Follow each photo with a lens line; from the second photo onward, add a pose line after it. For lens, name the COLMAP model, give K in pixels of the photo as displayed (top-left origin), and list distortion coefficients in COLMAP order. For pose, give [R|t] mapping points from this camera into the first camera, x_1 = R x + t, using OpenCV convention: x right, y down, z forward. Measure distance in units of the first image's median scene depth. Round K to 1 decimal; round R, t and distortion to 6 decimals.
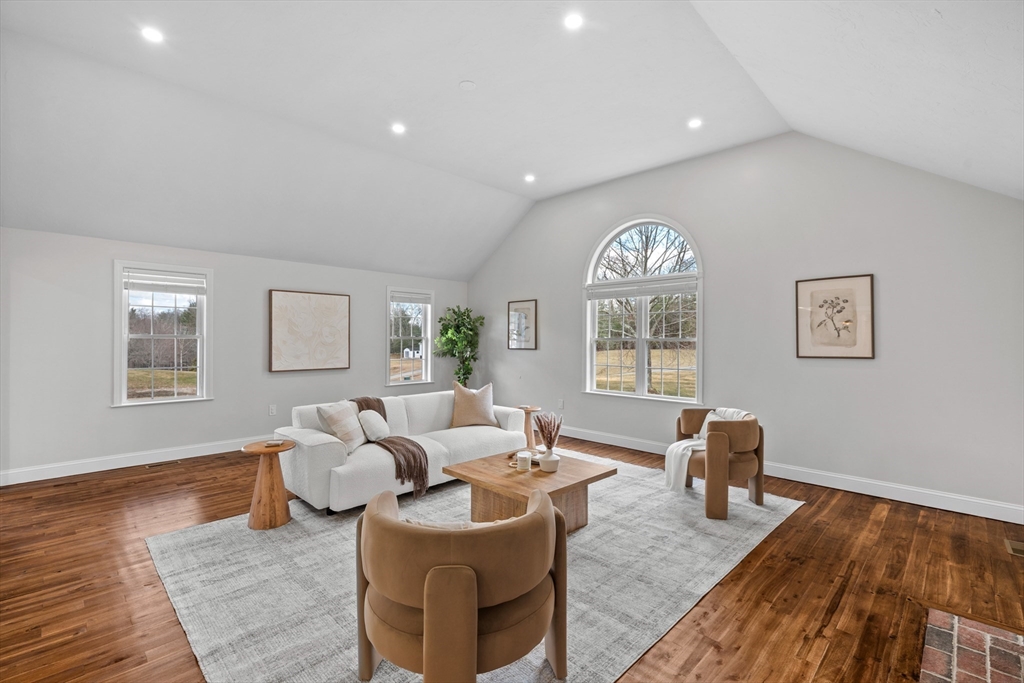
lens RADIAL K [[457.5, 0, 511.7], [0, 457.5, 338.2], [0, 0, 1]] dist [-0.000085, -0.000232]
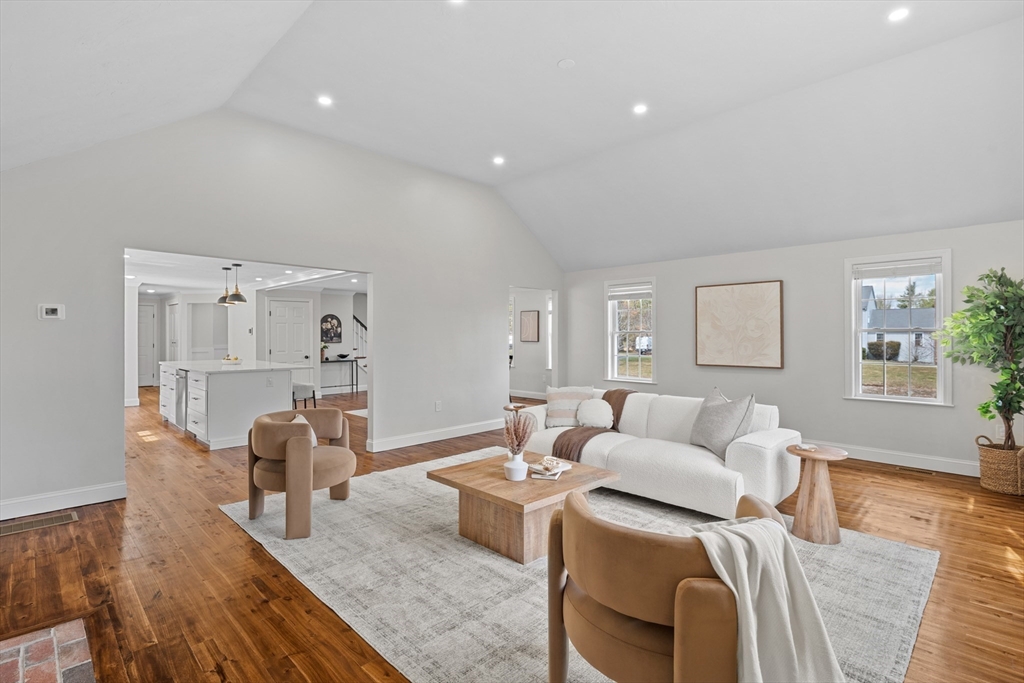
lens RADIAL K [[472.7, 0, 510.1], [0, 472.7, 333.7], [0, 0, 1]] dist [-0.002872, -0.000911]
pose [[0.003829, -0.006979, -0.999968, 0.798244], [0.005153, 0.999963, -0.006959, 0.010807], [0.999979, -0.005126, 0.003864, 0.789313]]
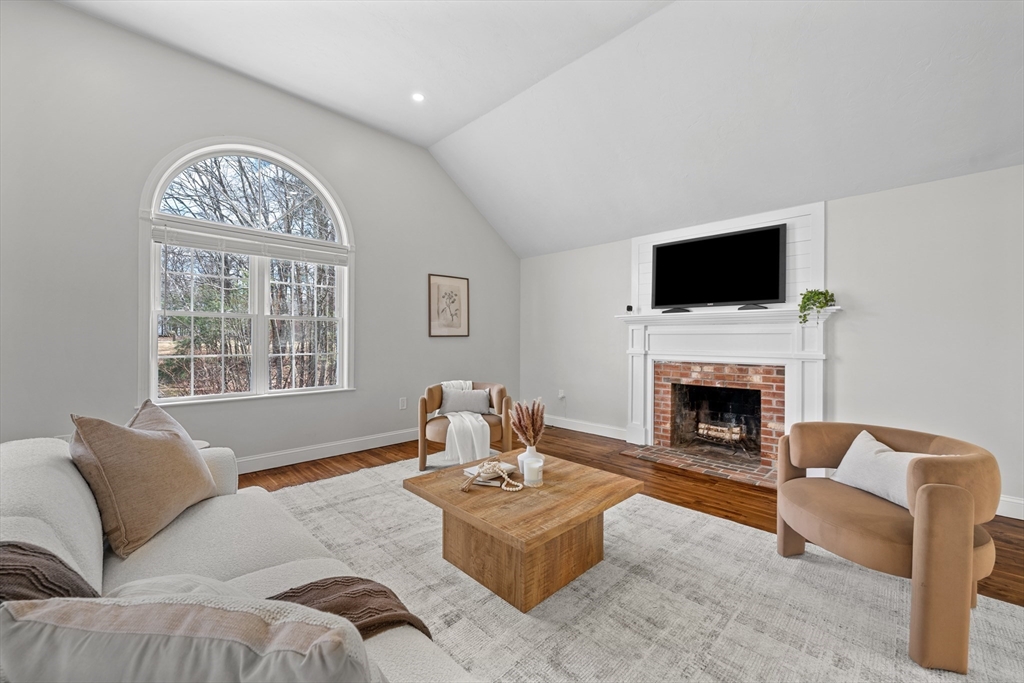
lens RADIAL K [[413.7, 0, 508.4], [0, 413.7, 338.1], [0, 0, 1]] dist [0.015644, 0.000039]
pose [[-0.010596, -0.006774, 0.999921, -0.511185], [-0.008469, 0.999942, 0.006684, 0.038583], [-0.999908, -0.008397, -0.010653, 0.839718]]
